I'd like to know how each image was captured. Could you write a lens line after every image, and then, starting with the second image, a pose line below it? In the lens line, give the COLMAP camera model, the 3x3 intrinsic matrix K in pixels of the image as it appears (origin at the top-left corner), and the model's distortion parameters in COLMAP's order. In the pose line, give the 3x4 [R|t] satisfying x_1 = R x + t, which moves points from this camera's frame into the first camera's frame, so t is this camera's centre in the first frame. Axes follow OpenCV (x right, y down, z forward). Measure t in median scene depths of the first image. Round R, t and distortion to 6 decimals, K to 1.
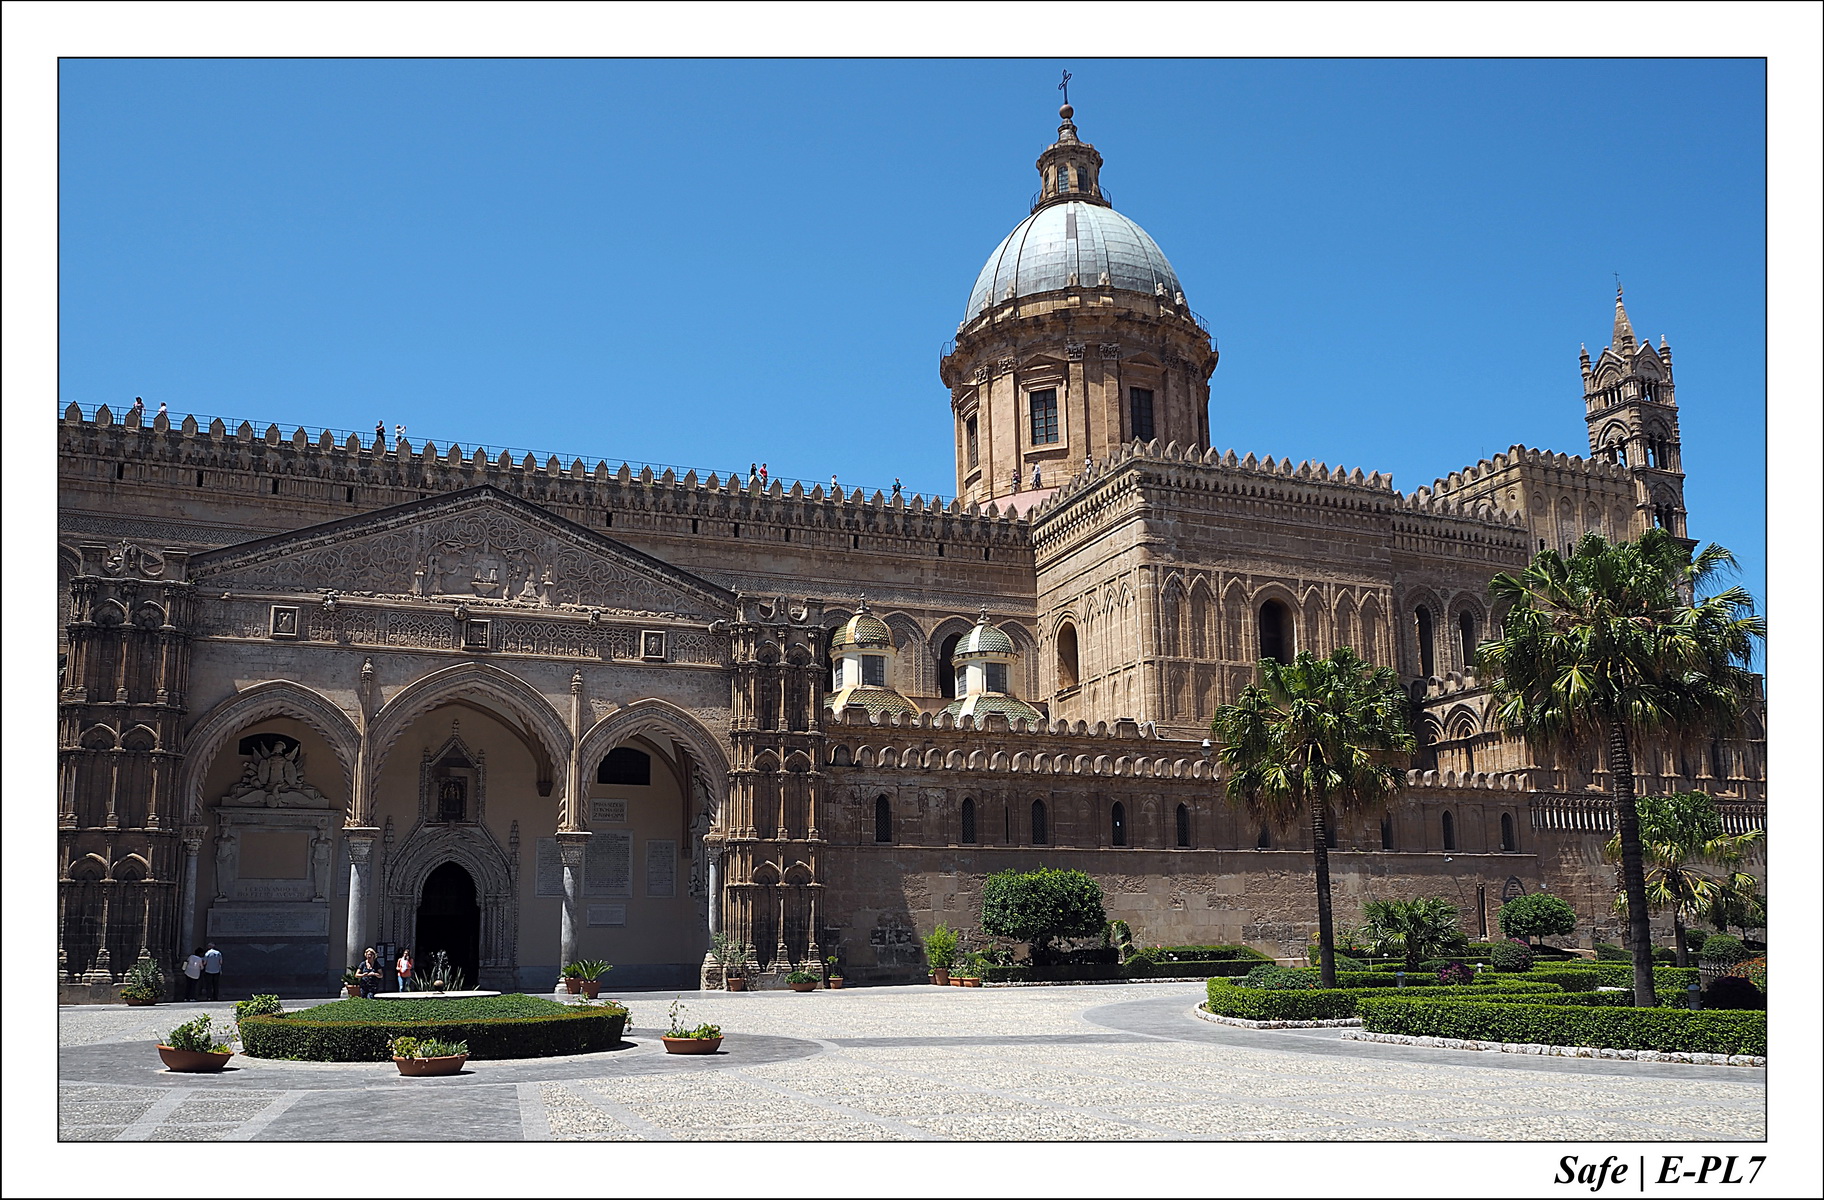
lens RADIAL K [[1427.6, 0, 913.7], [0, 1427.6, 693.6], [0, 0, 1]] dist [-0.062011, 0.032343]
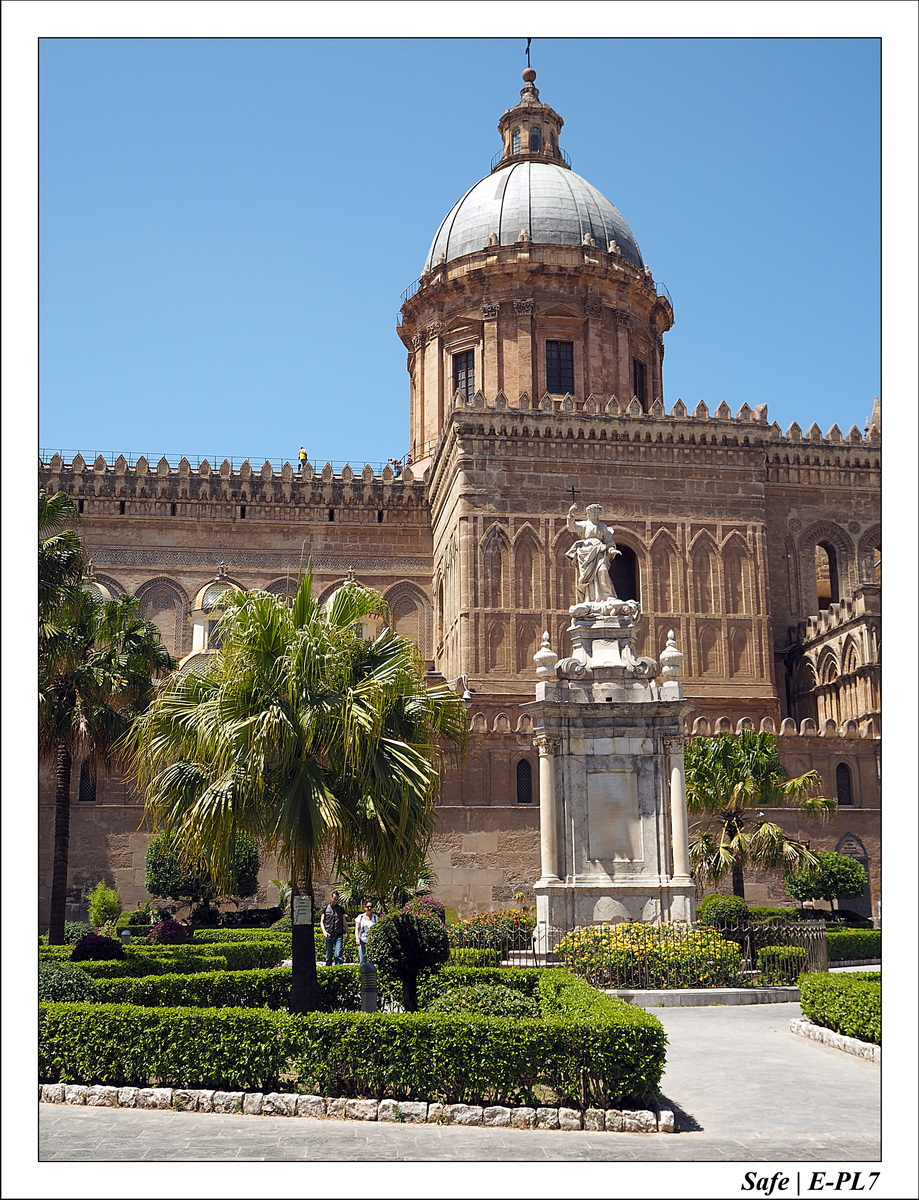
lens RADIAL K [[1352.6, 0, 459.5], [0, 1352.6, 600.0], [0, 0, 1]] dist [0.008911, -0.013095]
pose [[0.973017, -0.046616, -0.225975, 0.336053], [0.035522, 0.997967, -0.052918, 0.015344], [0.227983, 0.043463, 0.972695, 0.082430]]
